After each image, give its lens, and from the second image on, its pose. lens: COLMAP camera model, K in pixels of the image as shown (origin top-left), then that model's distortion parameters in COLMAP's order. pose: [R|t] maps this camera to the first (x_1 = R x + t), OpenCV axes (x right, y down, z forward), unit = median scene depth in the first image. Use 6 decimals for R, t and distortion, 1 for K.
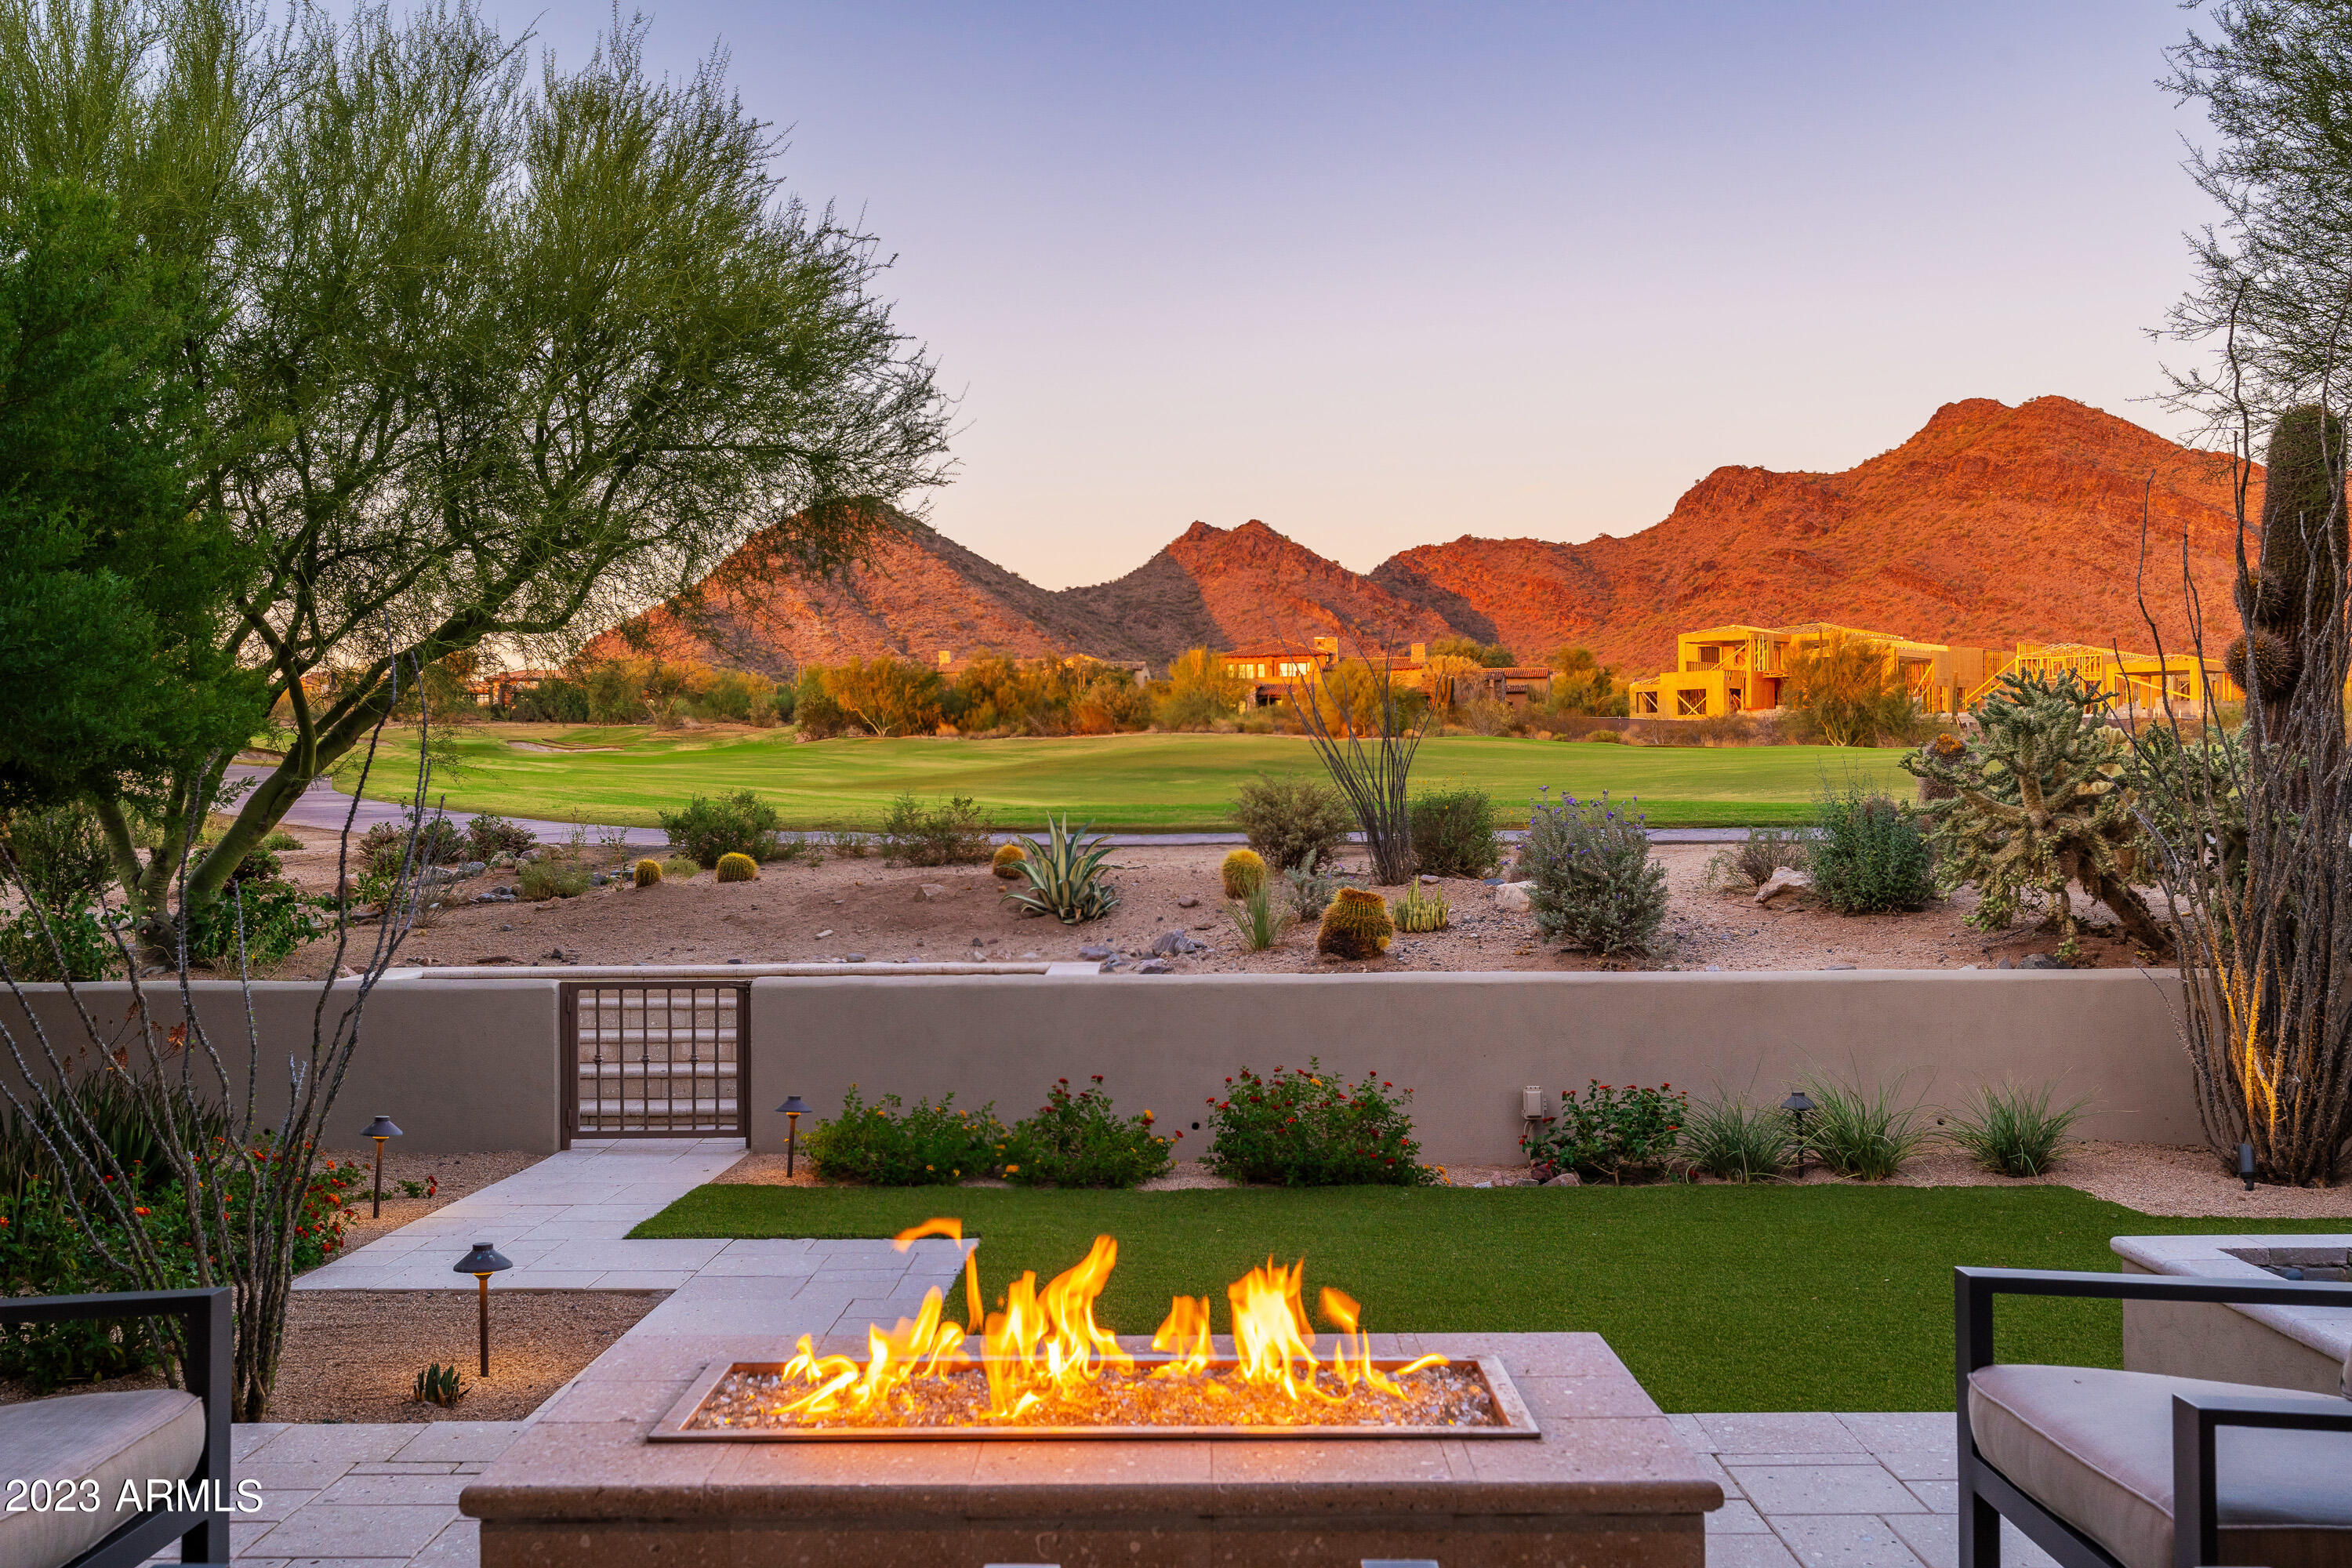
lens RADIAL K [[2302.8, 0, 1176.0], [0, 2302.8, 784.0], [0, 0, 1]] dist [0.012445, 0.002165]
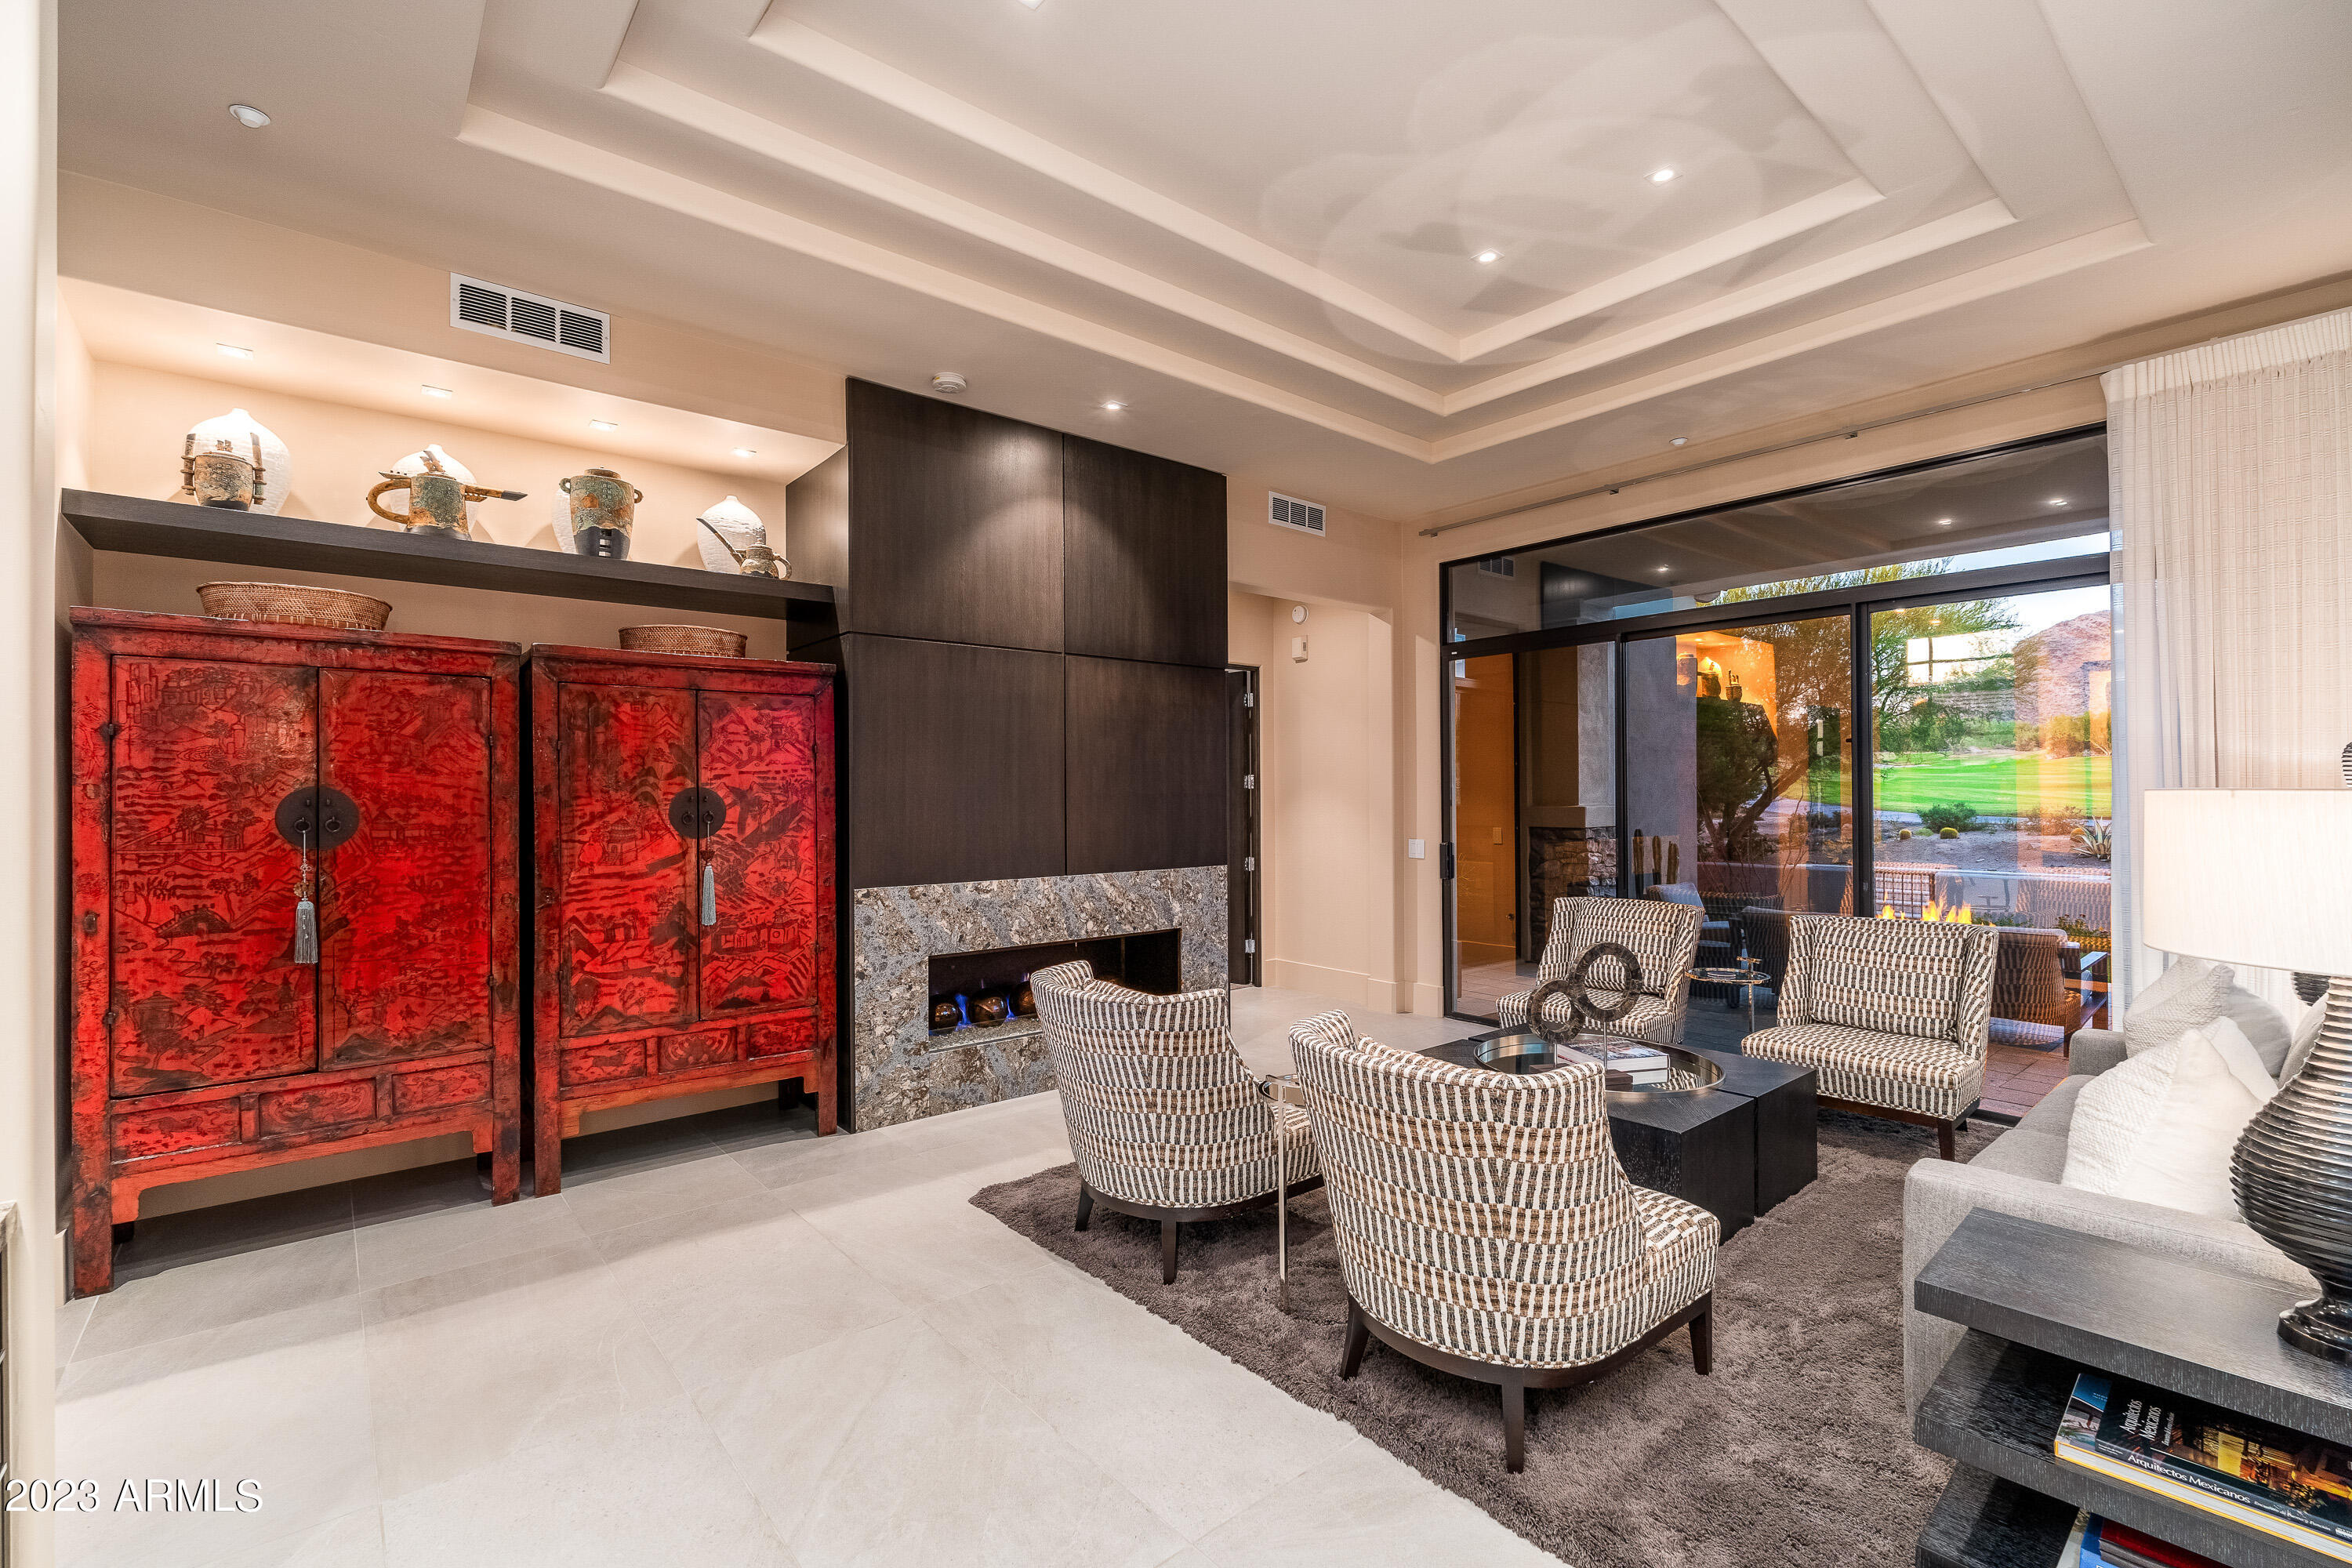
lens RADIAL K [[1026.3, 0, 1177.5], [0, 1026.3, 789.1], [0, 0, 1]] dist [-0.000939, 0.000095]
pose [[0.642973, -0.003179, -0.765882, 0.128227], [0.007850, 0.999966, 0.002440, -0.021733], [0.765848, -0.007581, 0.642977, -0.382373]]
